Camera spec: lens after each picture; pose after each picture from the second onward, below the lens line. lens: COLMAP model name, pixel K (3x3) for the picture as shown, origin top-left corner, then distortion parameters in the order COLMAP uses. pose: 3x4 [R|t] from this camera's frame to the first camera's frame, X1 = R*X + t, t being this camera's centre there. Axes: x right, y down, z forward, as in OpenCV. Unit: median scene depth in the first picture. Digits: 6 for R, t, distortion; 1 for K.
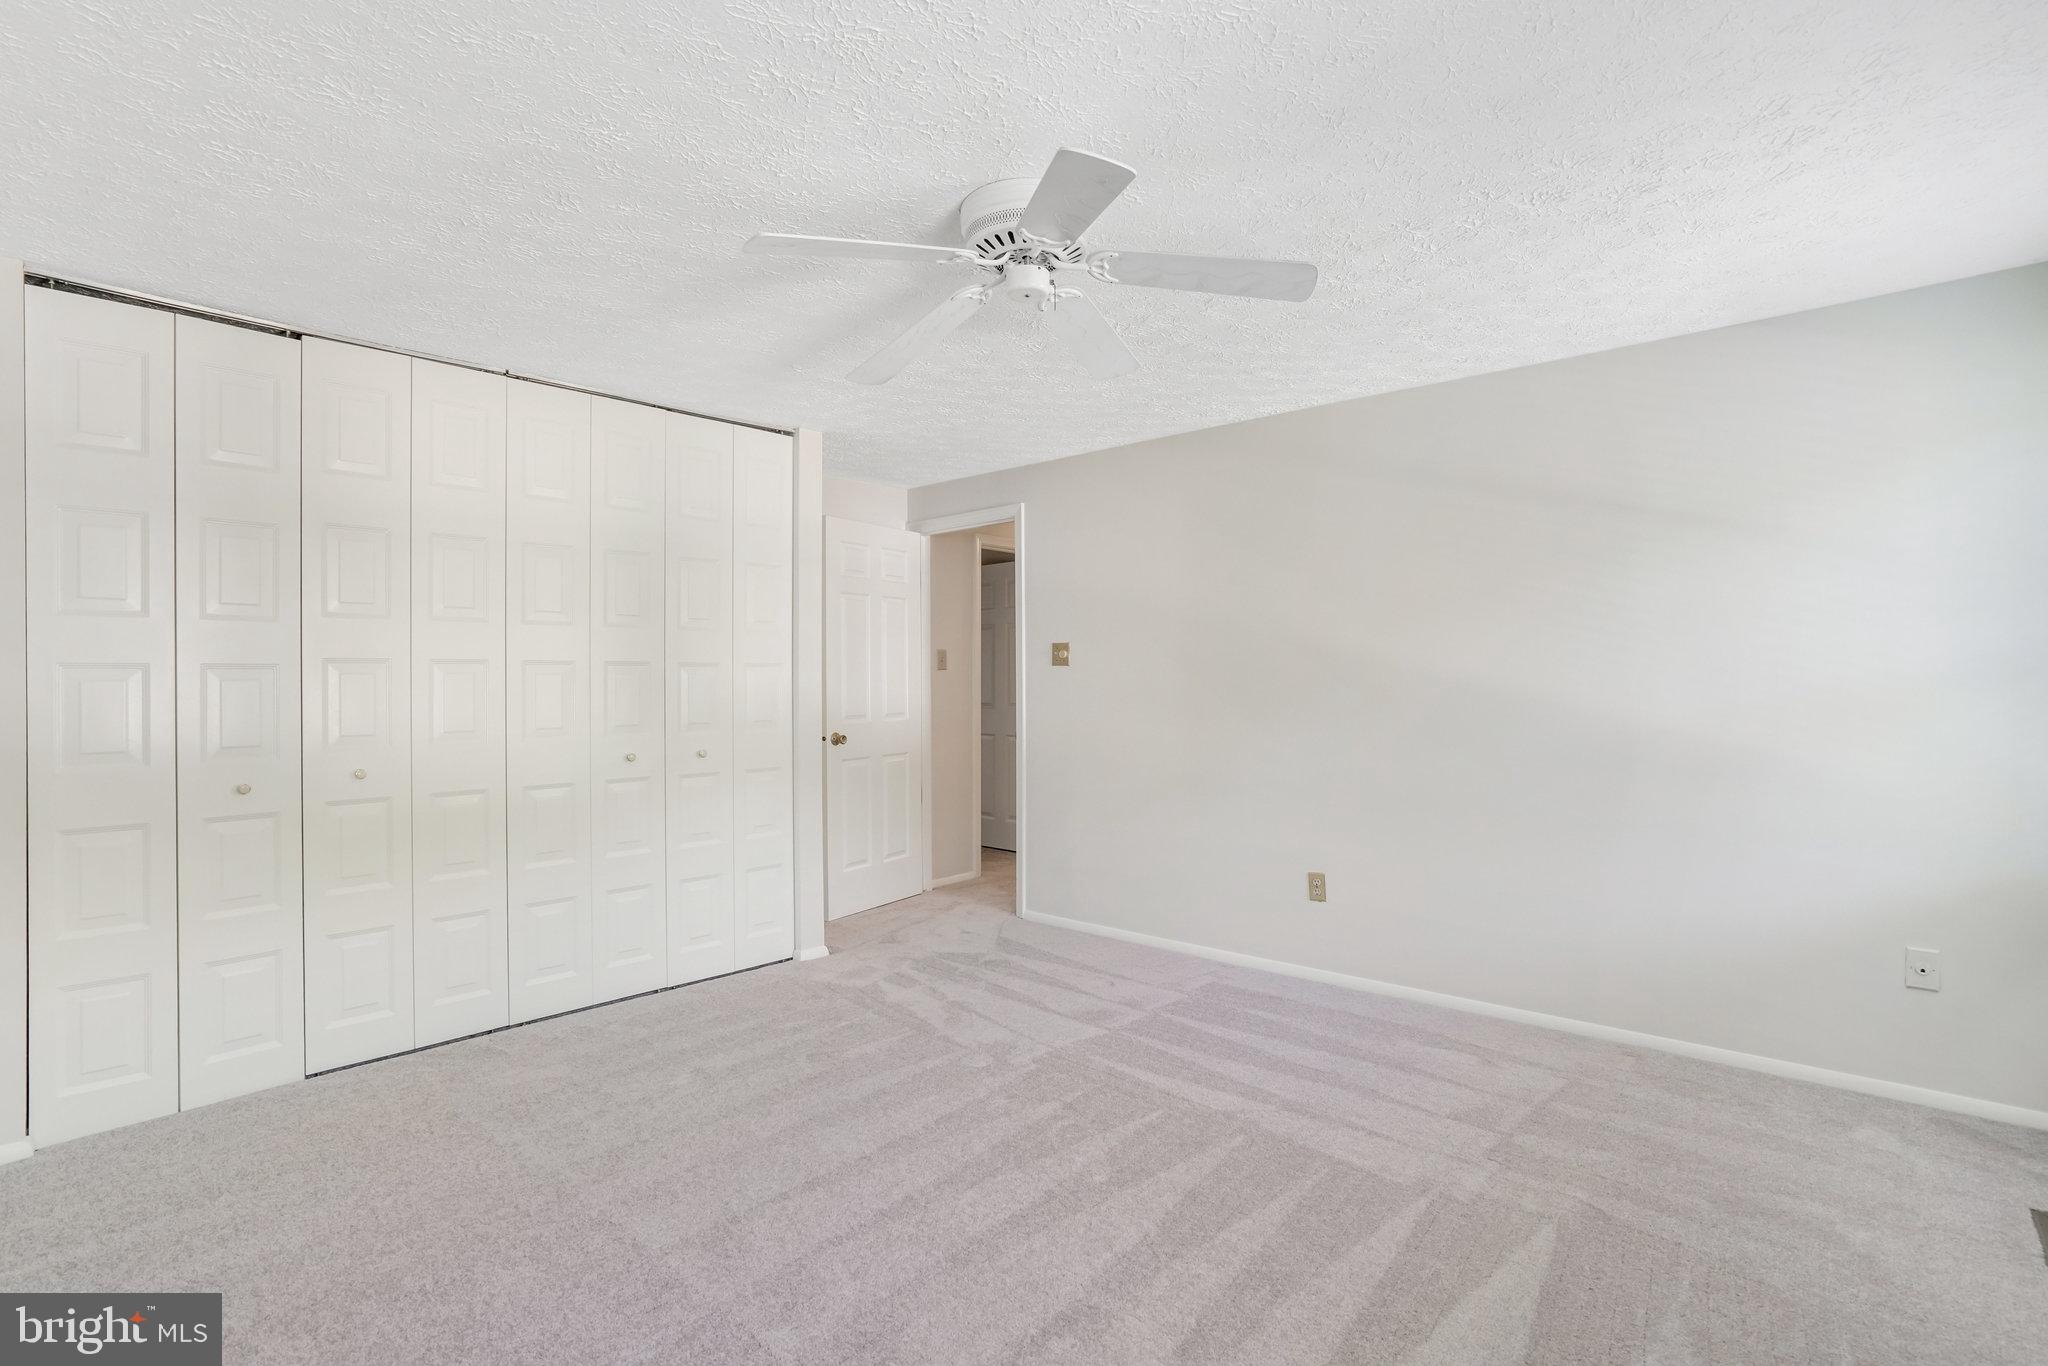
lens RADIAL K [[966.6, 0, 1021.6], [0, 966.6, 684.6], [0, 0, 1]] dist [-0.011532, 0.001313]
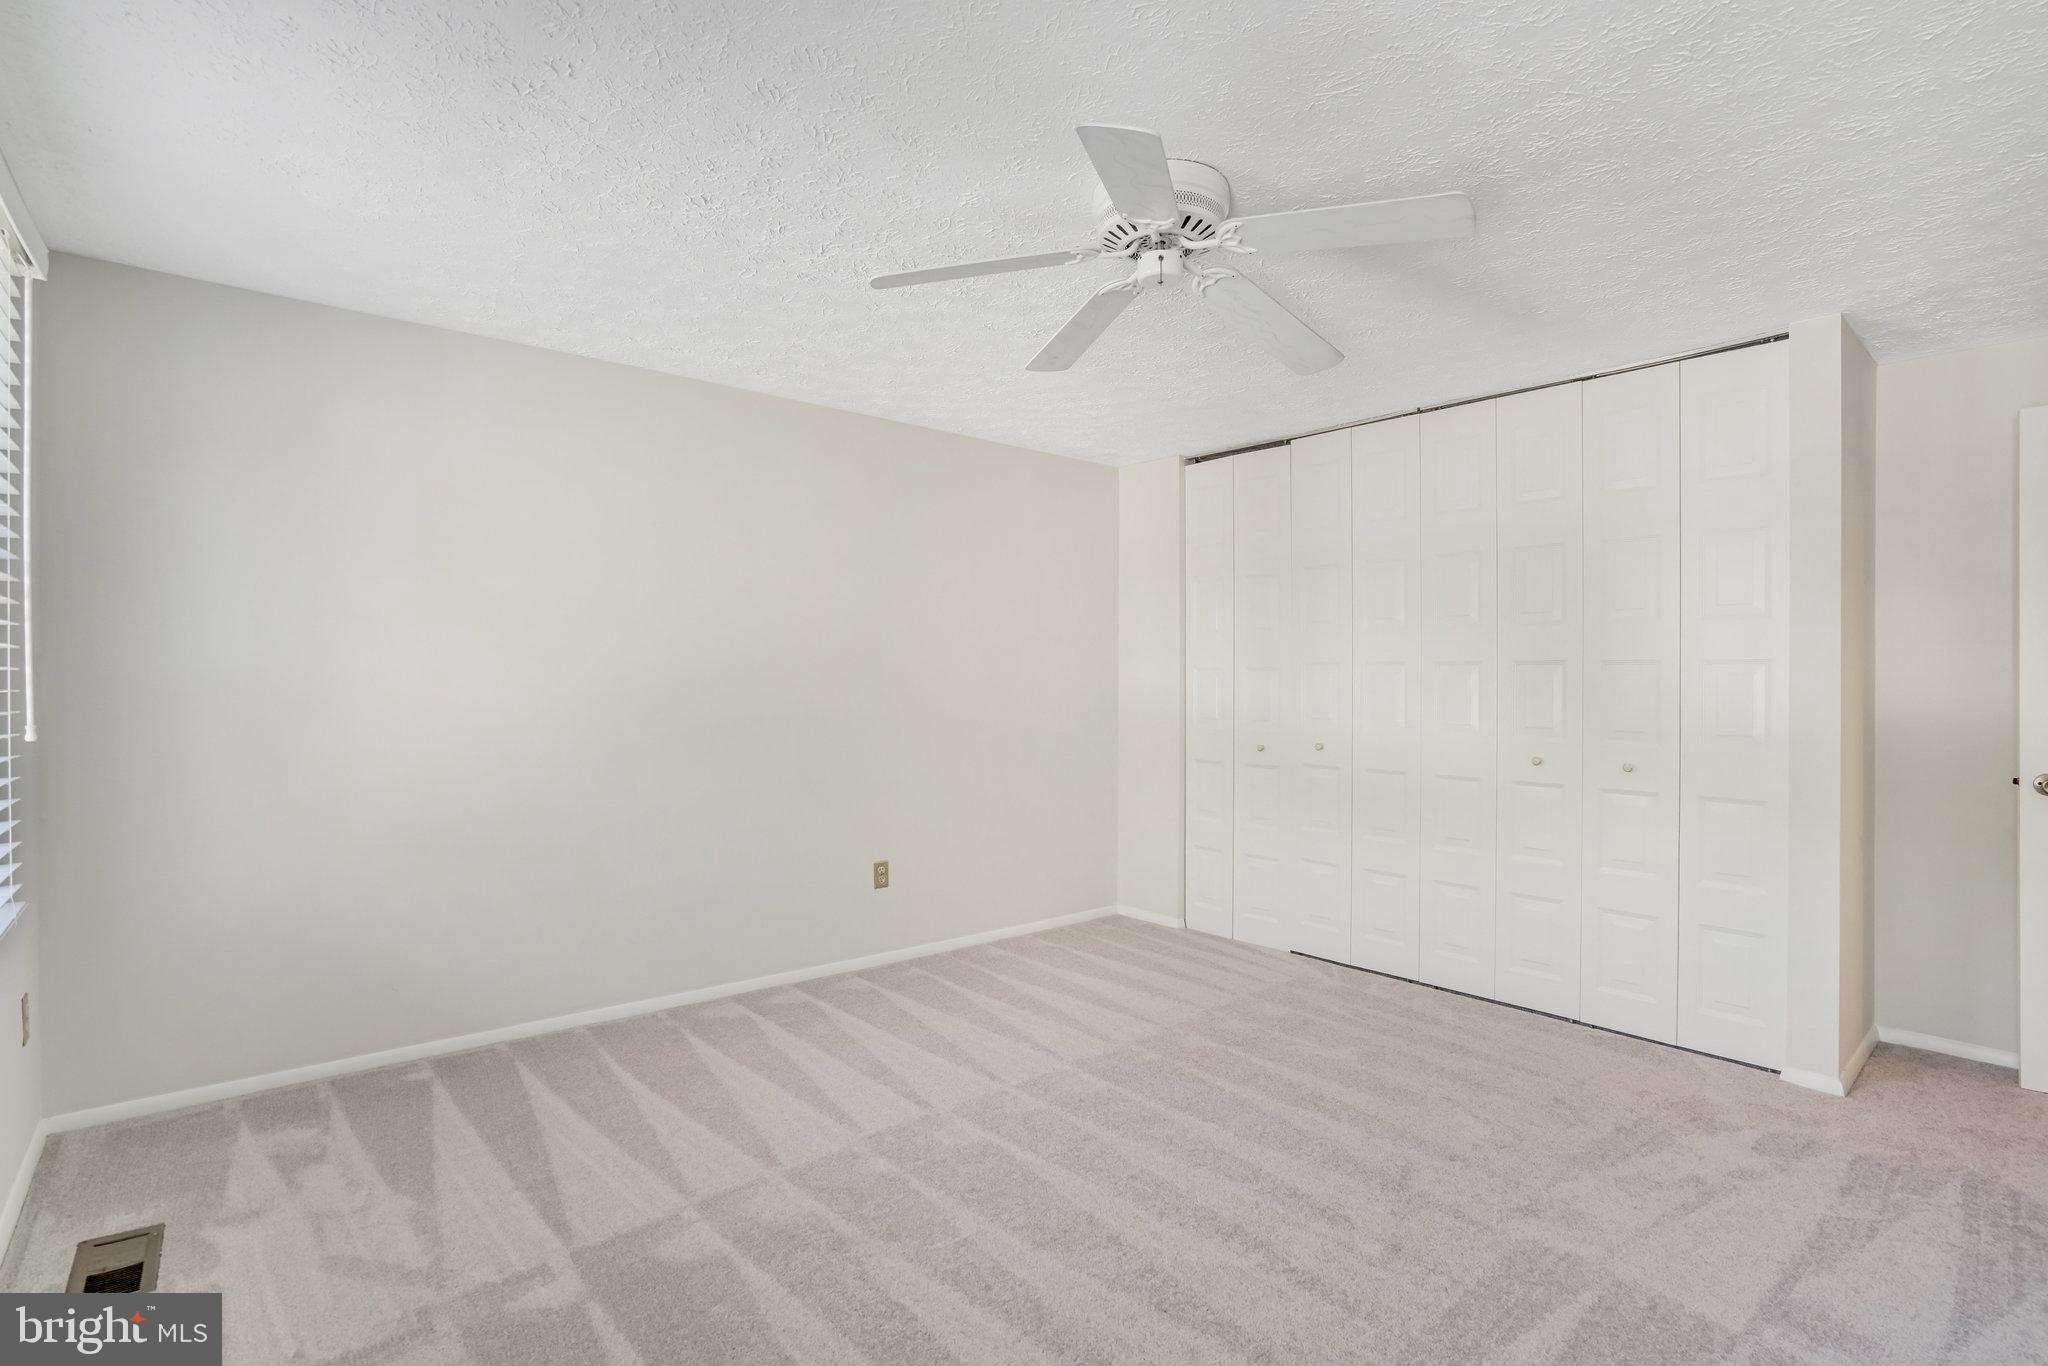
lens RADIAL K [[966.6, 0, 1021.4], [0, 966.6, 676.2], [0, 0, 1]] dist [-0.011532, 0.001313]
pose [[-0.068382, 0.010927, -0.997599, 0.575729], [-0.010150, 0.999881, 0.011647, -0.015165], [0.997608, 0.010922, -0.068263, 0.544821]]
